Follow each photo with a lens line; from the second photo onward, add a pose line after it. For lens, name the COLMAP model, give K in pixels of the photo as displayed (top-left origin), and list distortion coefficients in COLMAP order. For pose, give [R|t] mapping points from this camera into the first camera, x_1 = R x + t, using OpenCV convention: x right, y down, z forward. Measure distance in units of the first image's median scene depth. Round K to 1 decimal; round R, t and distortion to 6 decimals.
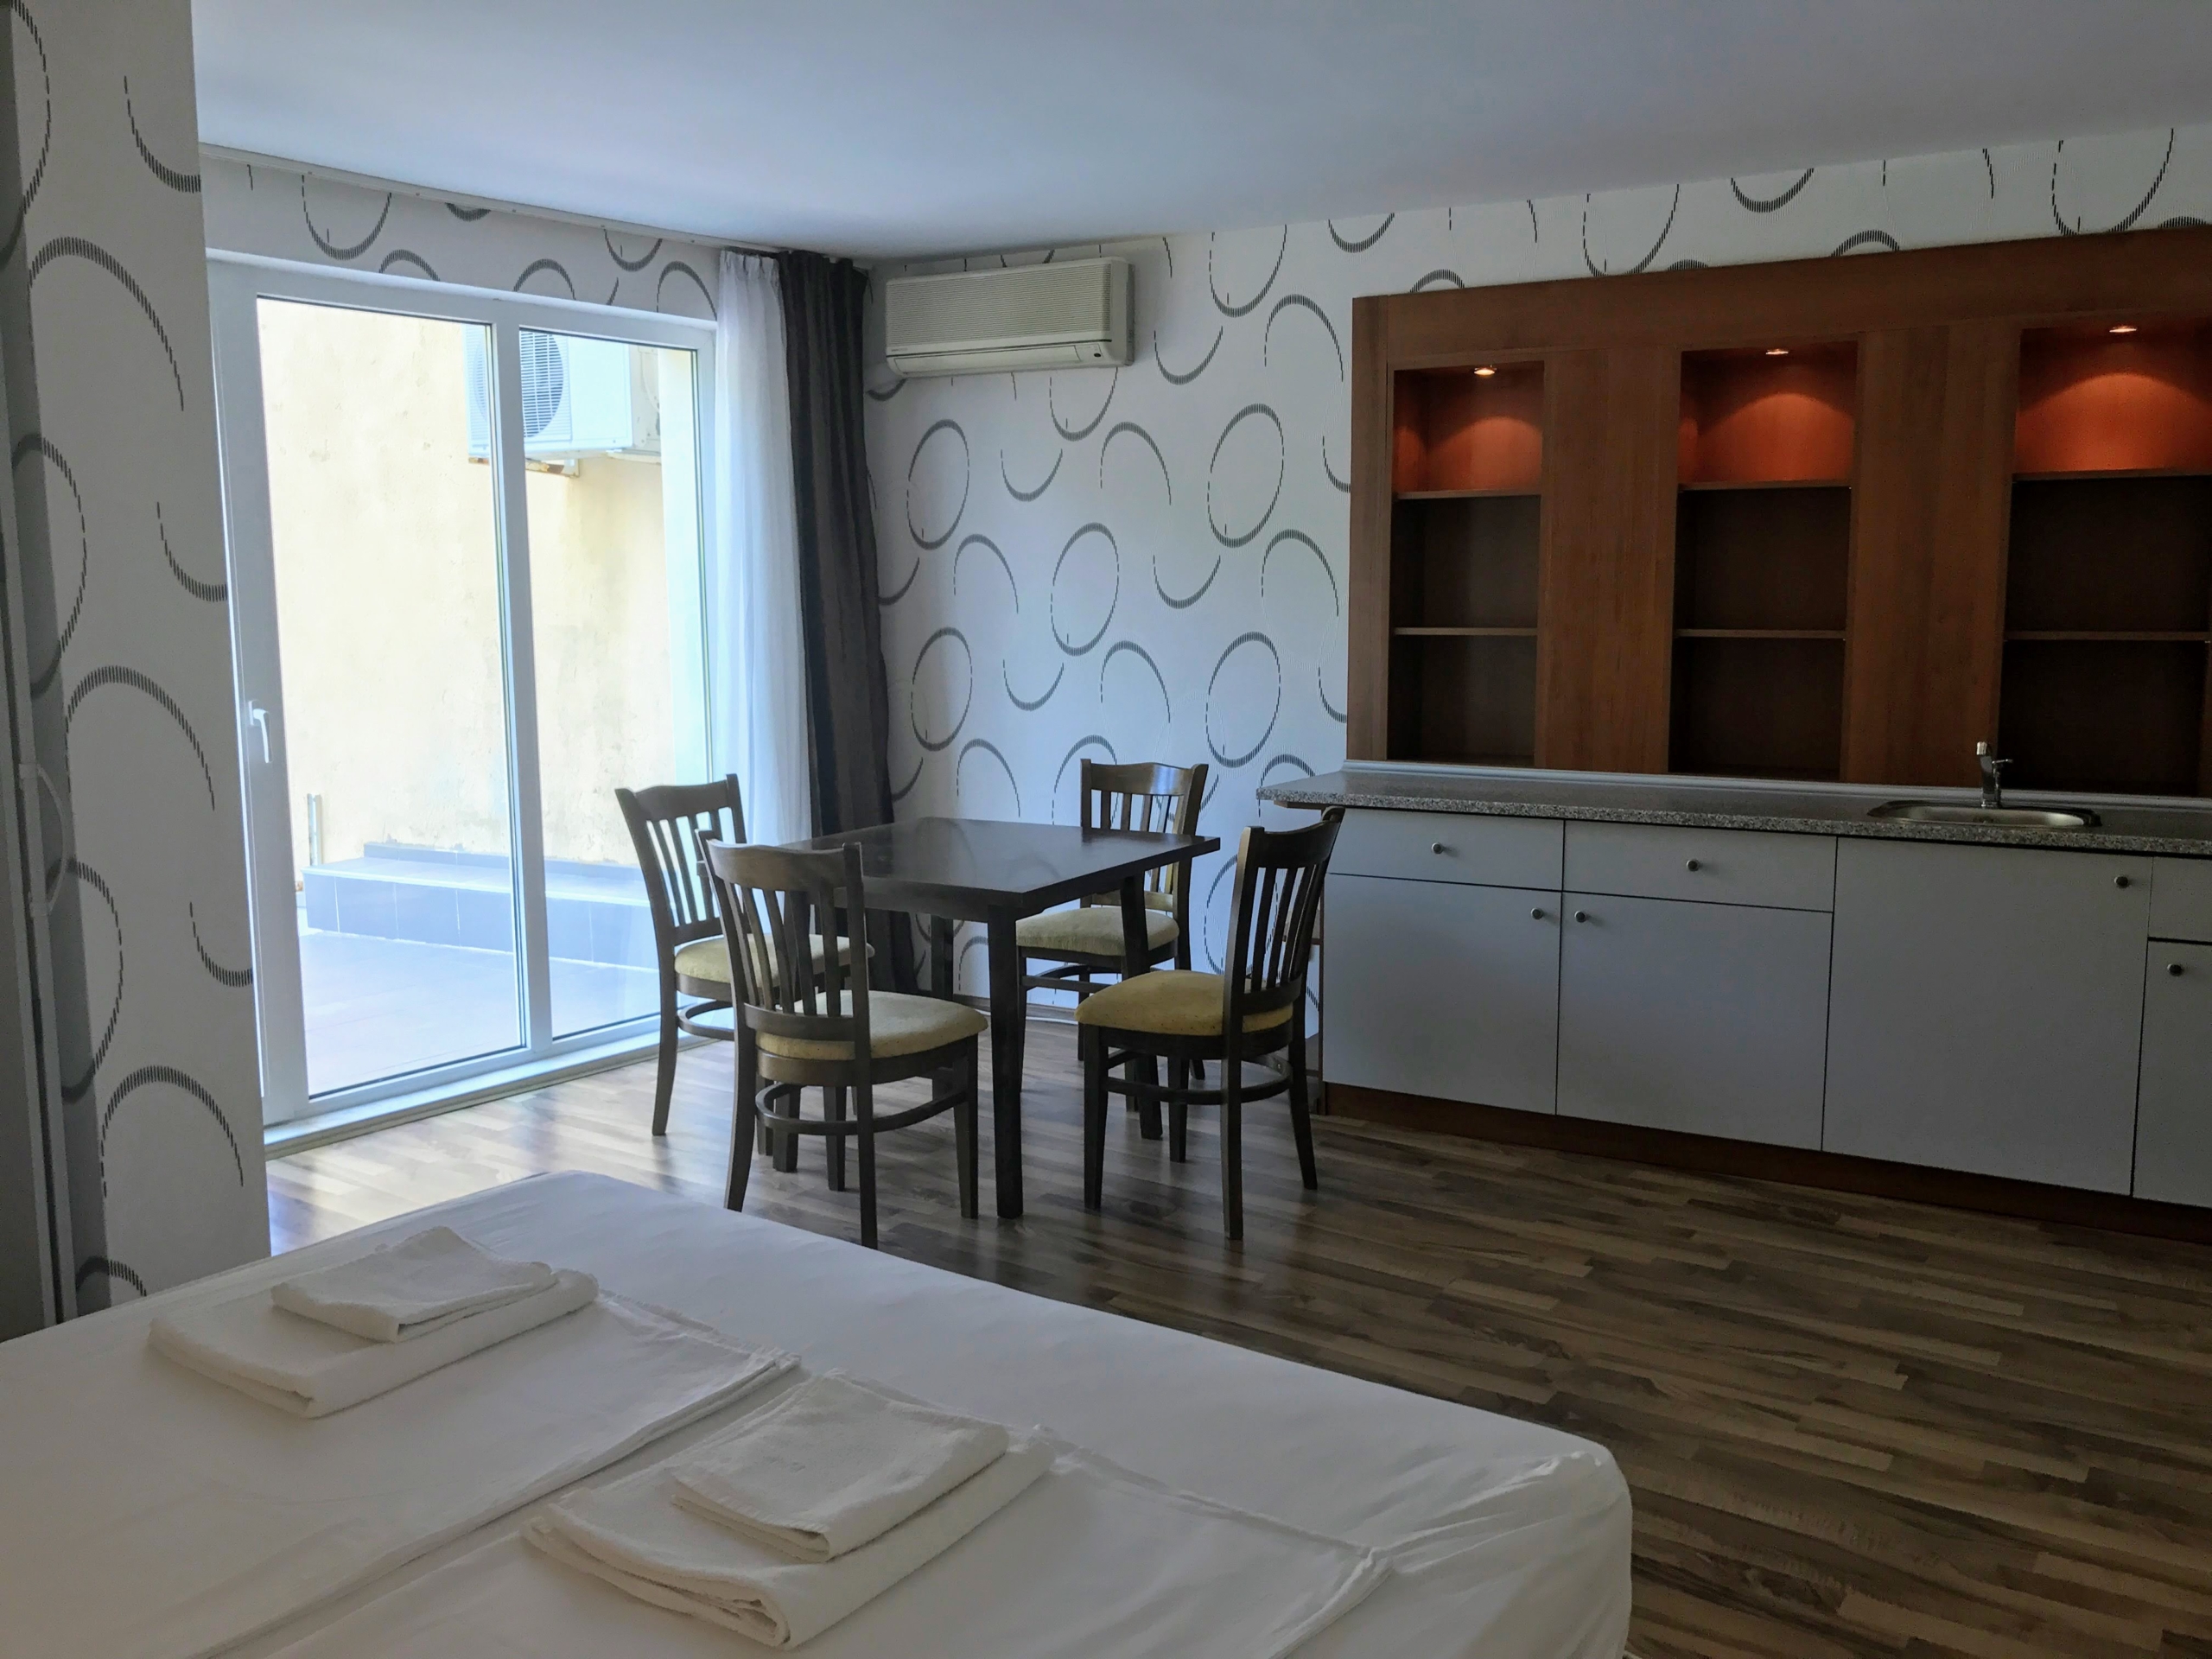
lens RADIAL K [[1834.2, 0, 1109.7], [0, 1834.2, 839.6], [0, 0, 1]] dist [0.020076, -0.000413]
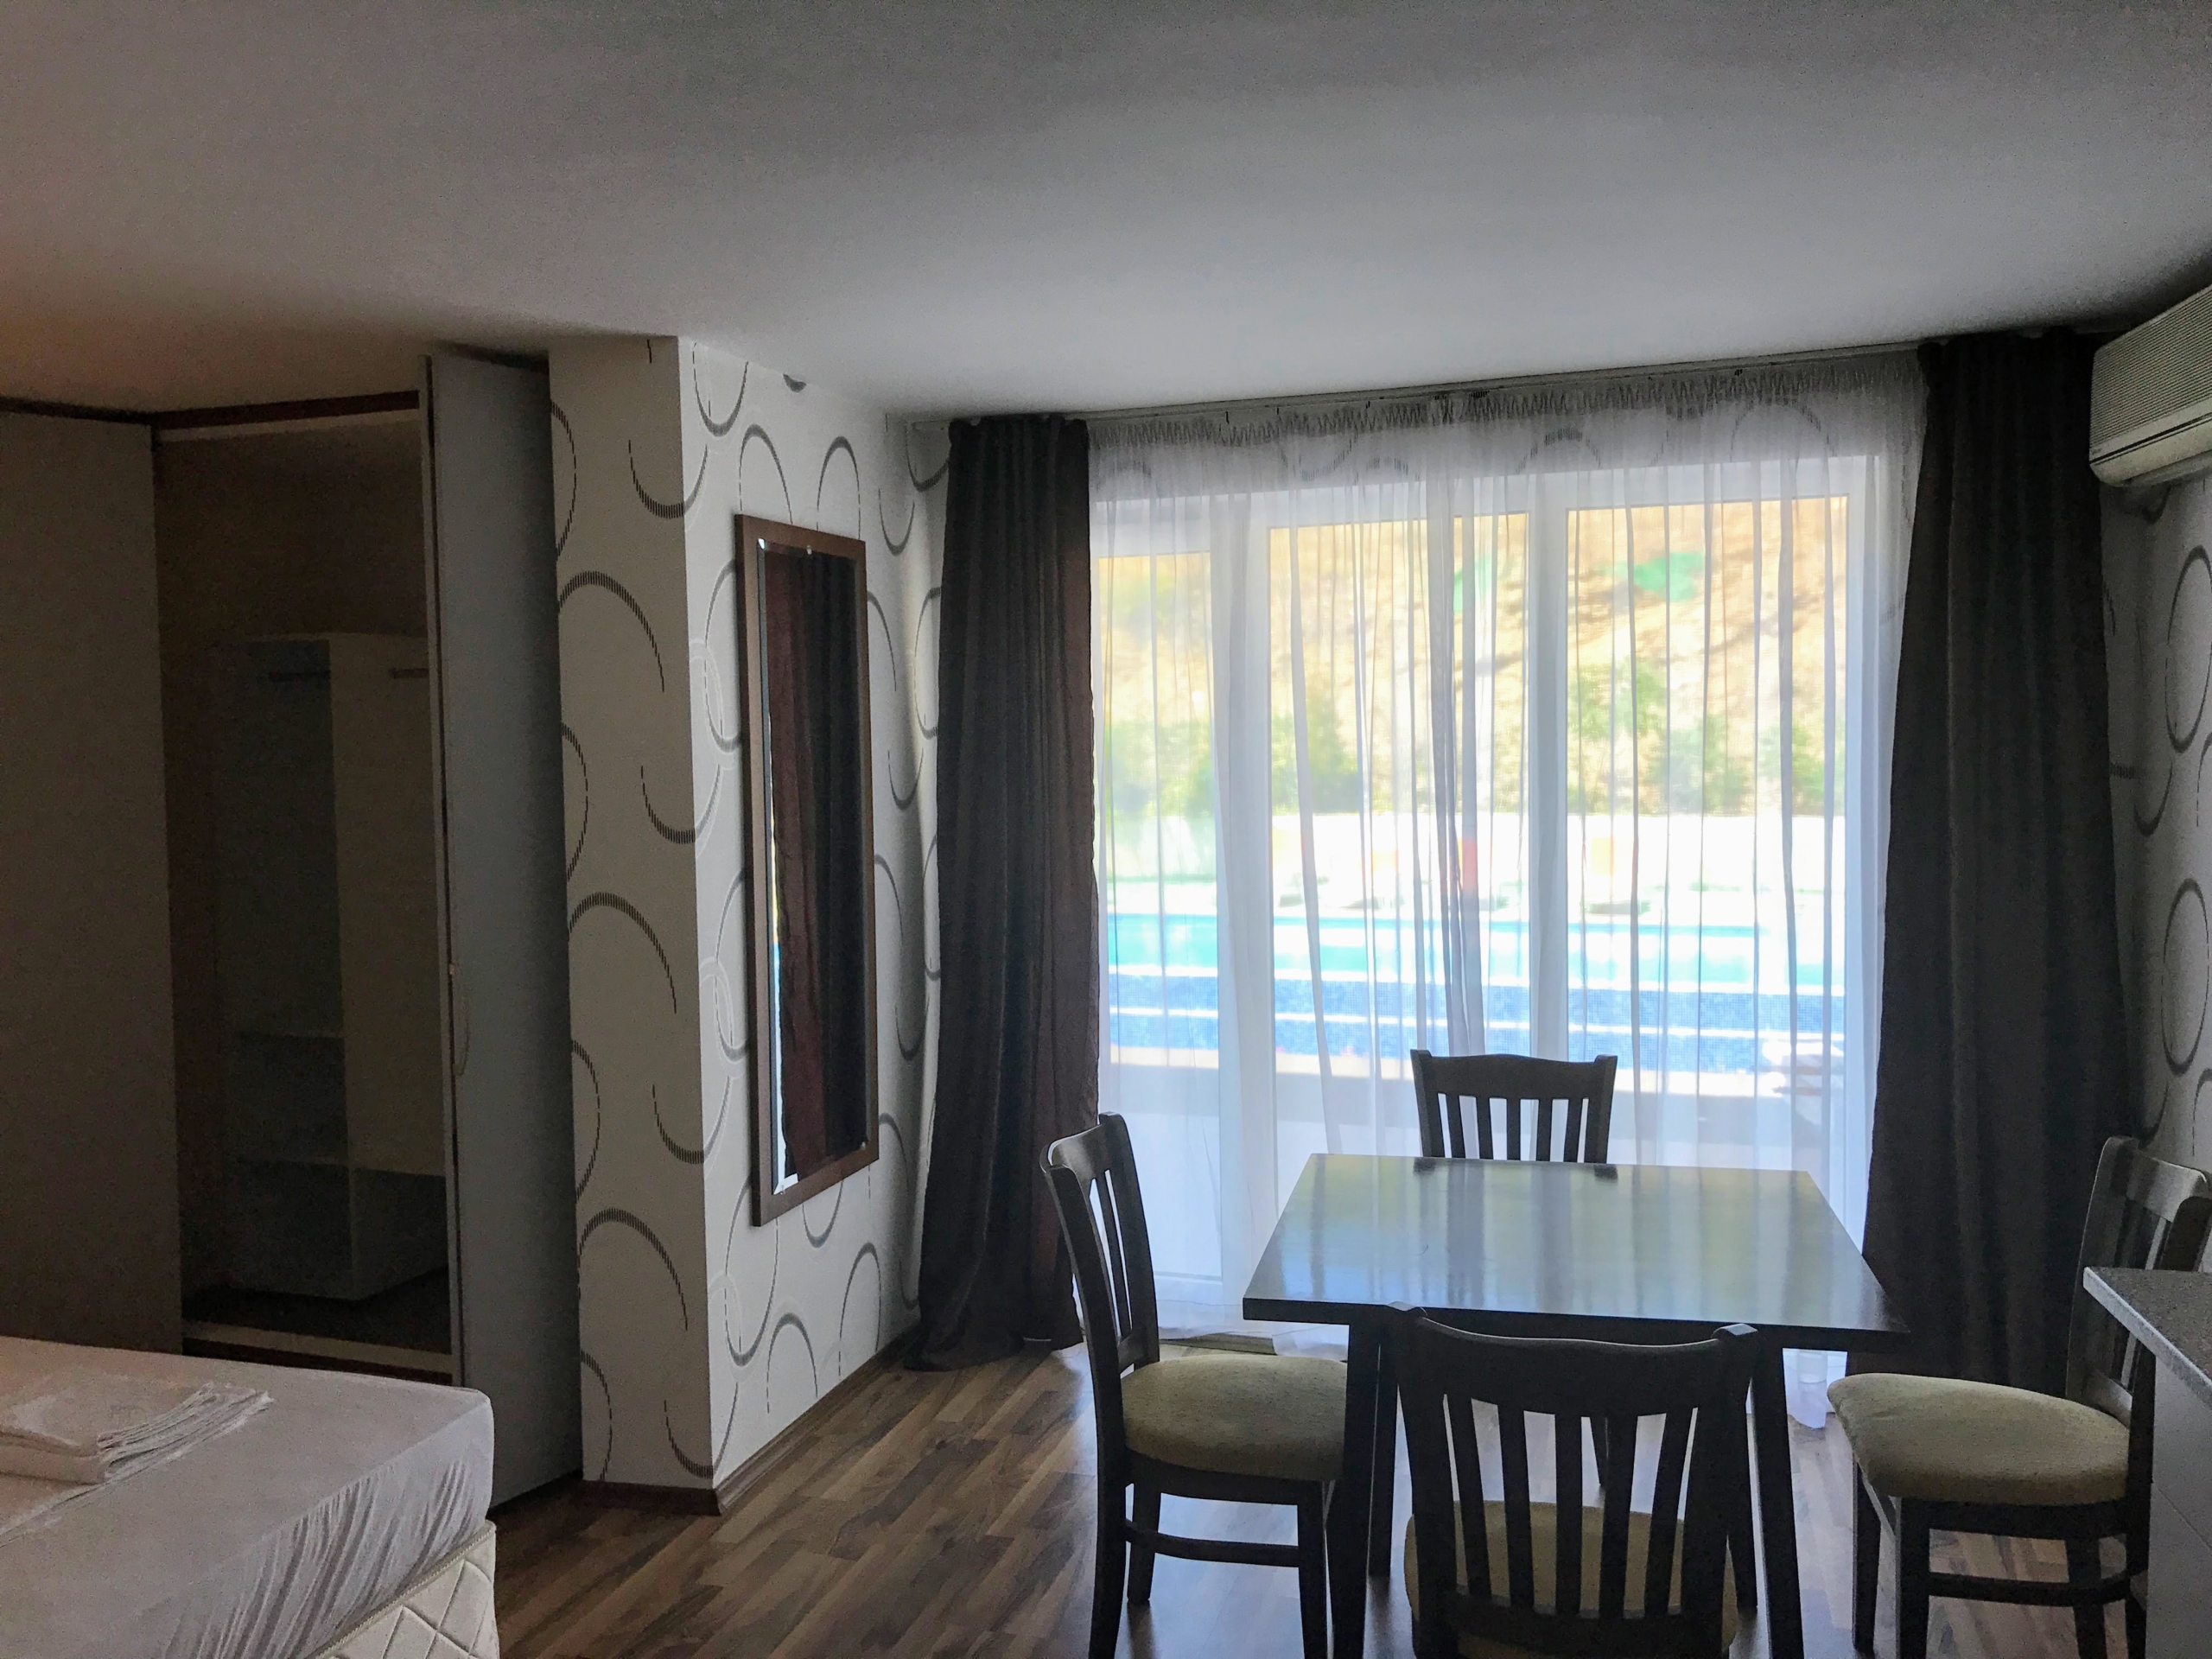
lens RADIAL K [[1834.2, 0, 1111.6], [0, 1834.2, 826.0], [0, 0, 1]] dist [0.020076, -0.000413]
pose [[0.299849, 0.055761, -0.952356, 0.455080], [-0.117103, 0.992892, 0.021264, -0.121057], [0.946772, 0.105147, 0.304248, 0.543674]]
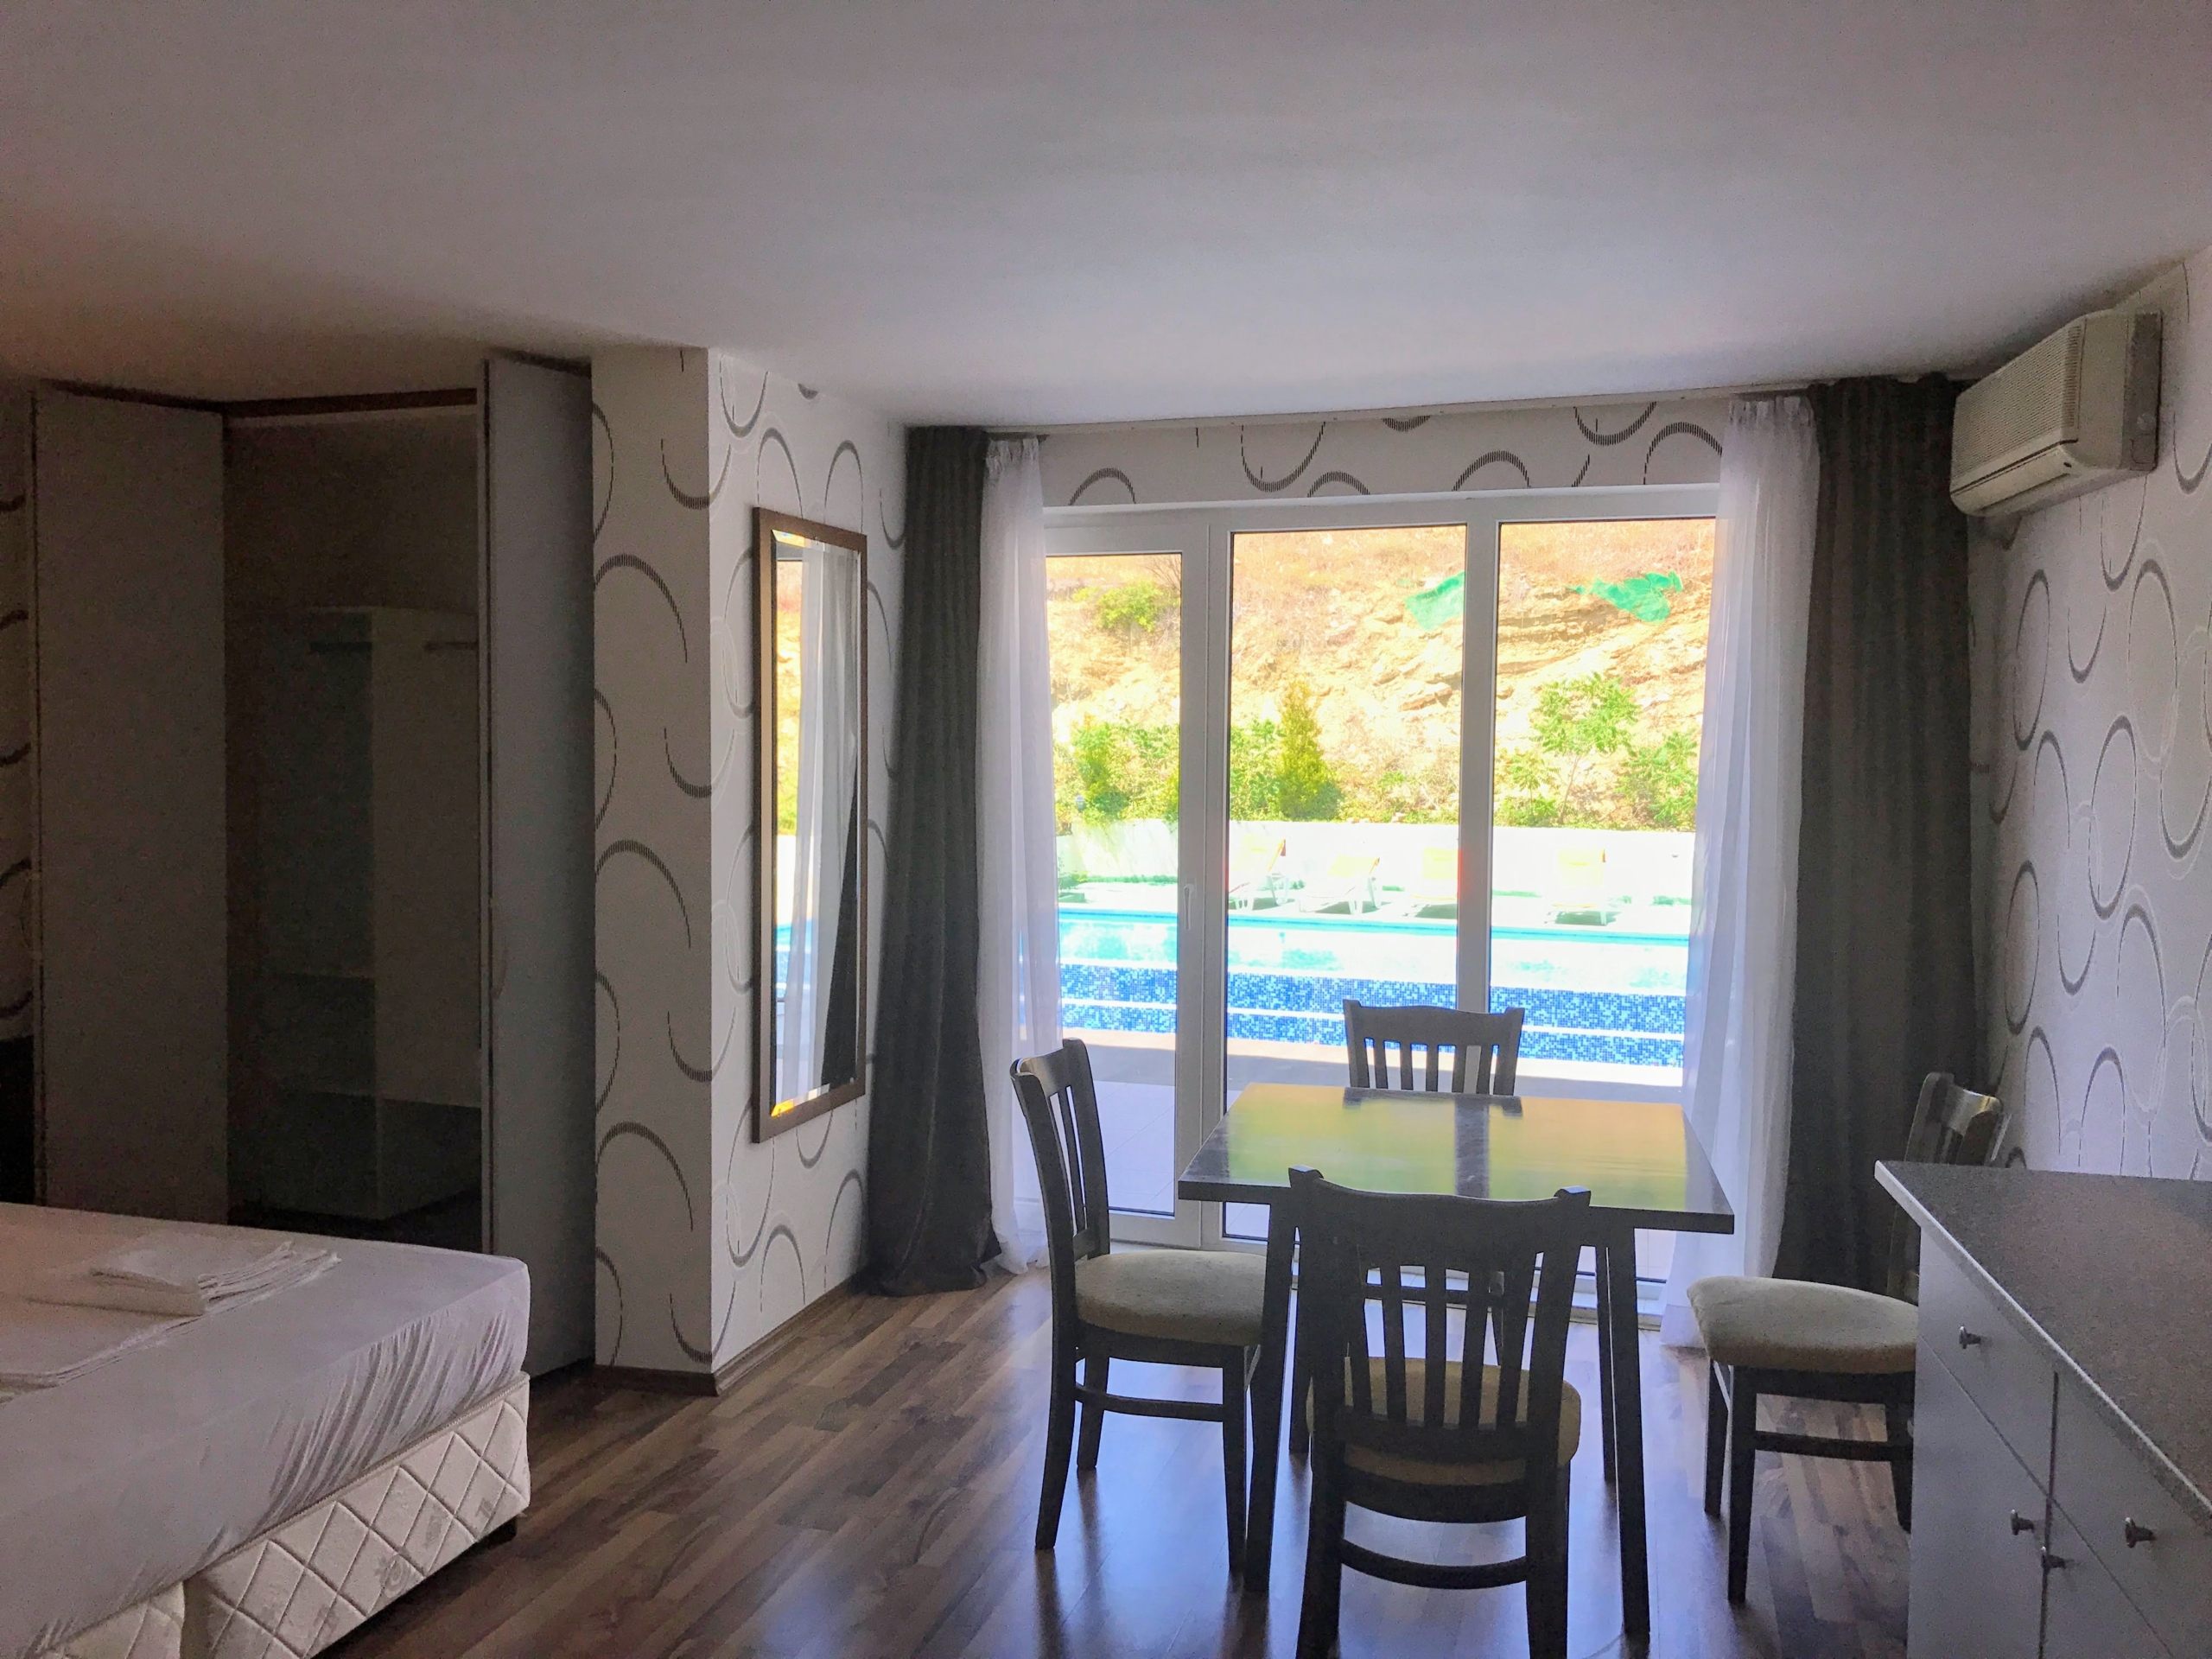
lens RADIAL K [[1834.2, 0, 1111.4], [0, 1834.2, 817.4], [0, 0, 1]] dist [0.020076, -0.000413]
pose [[0.307253, 0.054942, -0.950040, 0.547813], [-0.142018, 0.989799, 0.011311, -0.105217], [0.940971, 0.131448, 0.311922, 0.522900]]
